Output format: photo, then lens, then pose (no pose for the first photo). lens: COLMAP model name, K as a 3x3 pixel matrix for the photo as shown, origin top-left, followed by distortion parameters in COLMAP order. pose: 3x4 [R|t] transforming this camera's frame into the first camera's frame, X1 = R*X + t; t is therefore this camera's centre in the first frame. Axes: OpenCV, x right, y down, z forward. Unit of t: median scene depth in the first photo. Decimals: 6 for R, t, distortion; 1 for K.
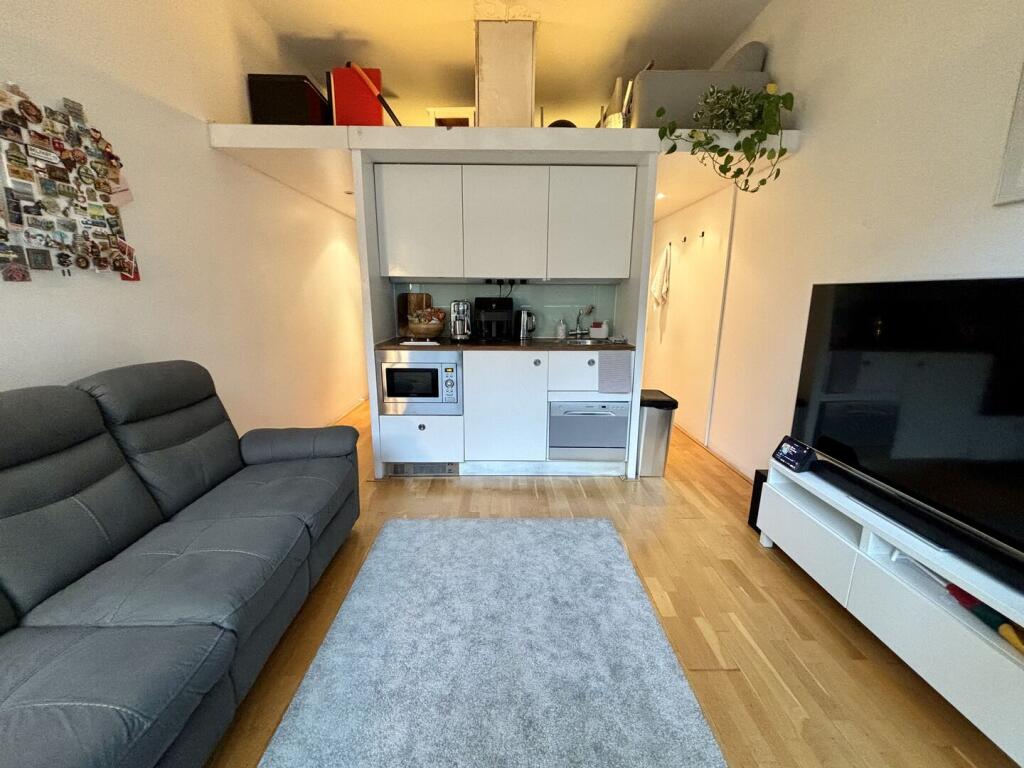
lens RADIAL K [[410.3, 0, 510.8], [0, 410.3, 383.4], [0, 0, 1]] dist [0.001592, -0.000625]
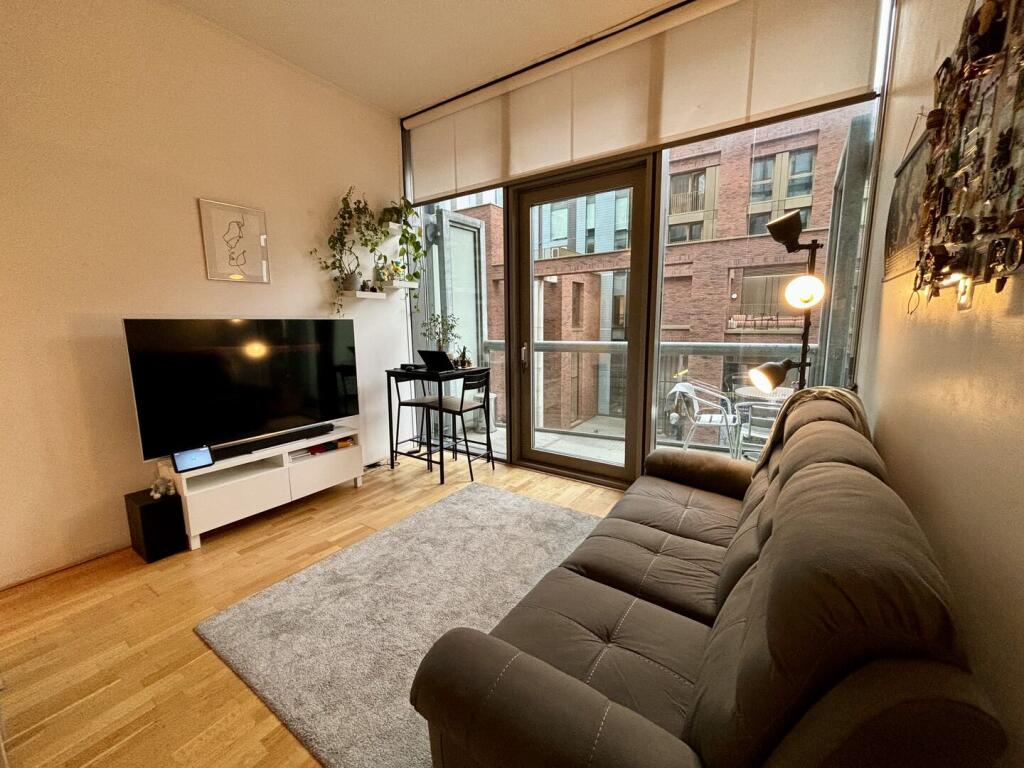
lens RADIAL K [[410.3, 0, 510.8], [0, 410.3, 383.4], [0, 0, 1]] dist [0.001592, -0.000625]
pose [[-0.818192, -0.085178, 0.568601, -0.604766], [0.123393, 0.939905, 0.318358, -0.247191], [-0.561548, 0.330639, -0.758513, 1.079409]]
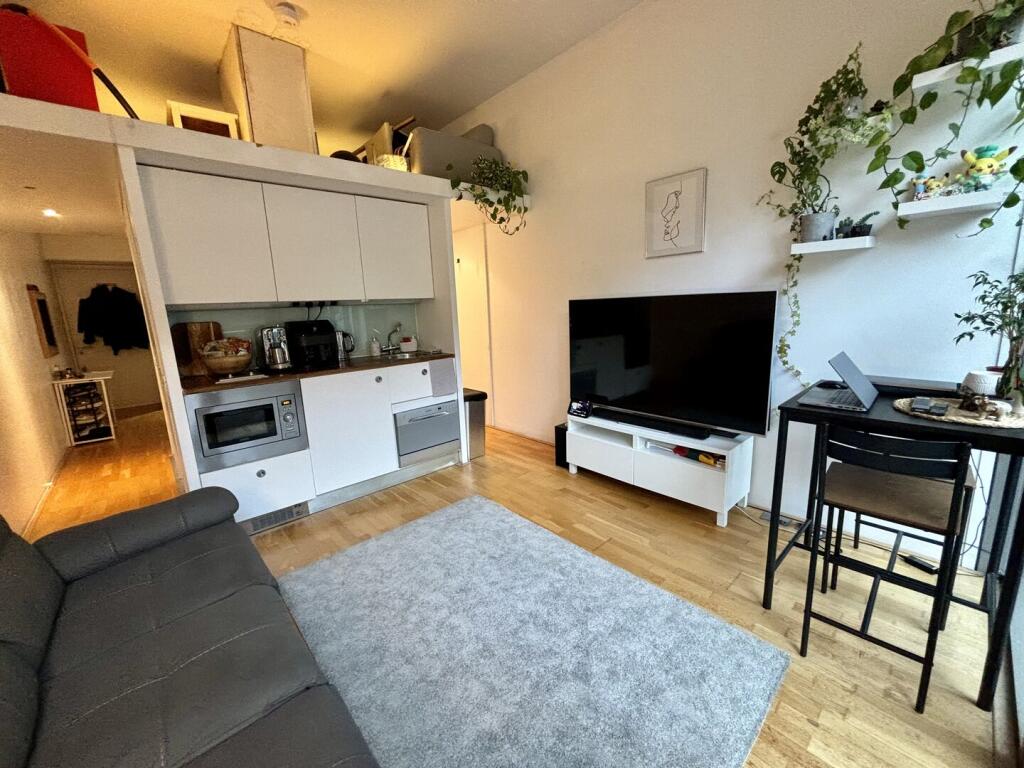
lens RADIAL K [[410.3, 0, 510.8], [0, 410.3, 383.4], [0, 0, 1]] dist [0.001592, -0.000625]
pose [[0.751128, -0.161310, 0.640145, -0.401425], [0.182415, 0.982648, 0.033577, -0.015734], [-0.634453, 0.091551, 0.767520, -0.026355]]
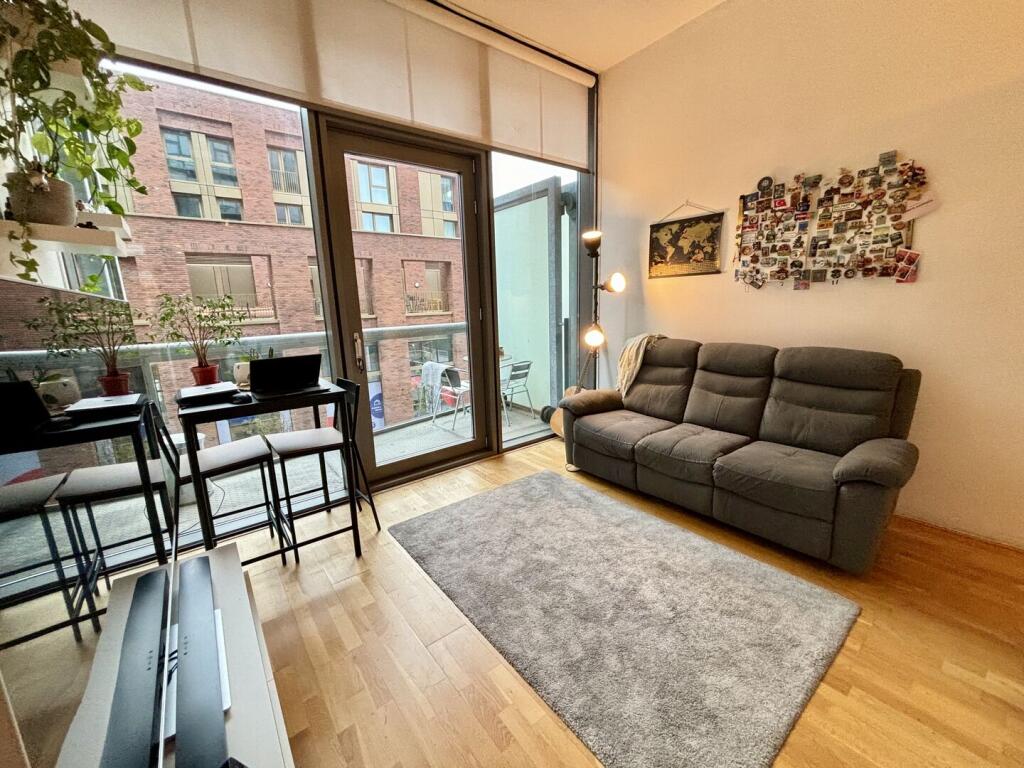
lens RADIAL K [[410.3, 0, 510.8], [0, 410.3, 383.4], [0, 0, 1]] dist [0.001592, -0.000625]
pose [[-0.796155, 0.136989, -0.589382, 0.548134], [-0.100065, 0.930817, 0.351519, -0.220936], [0.596761, 0.338841, -0.727368, 1.001034]]
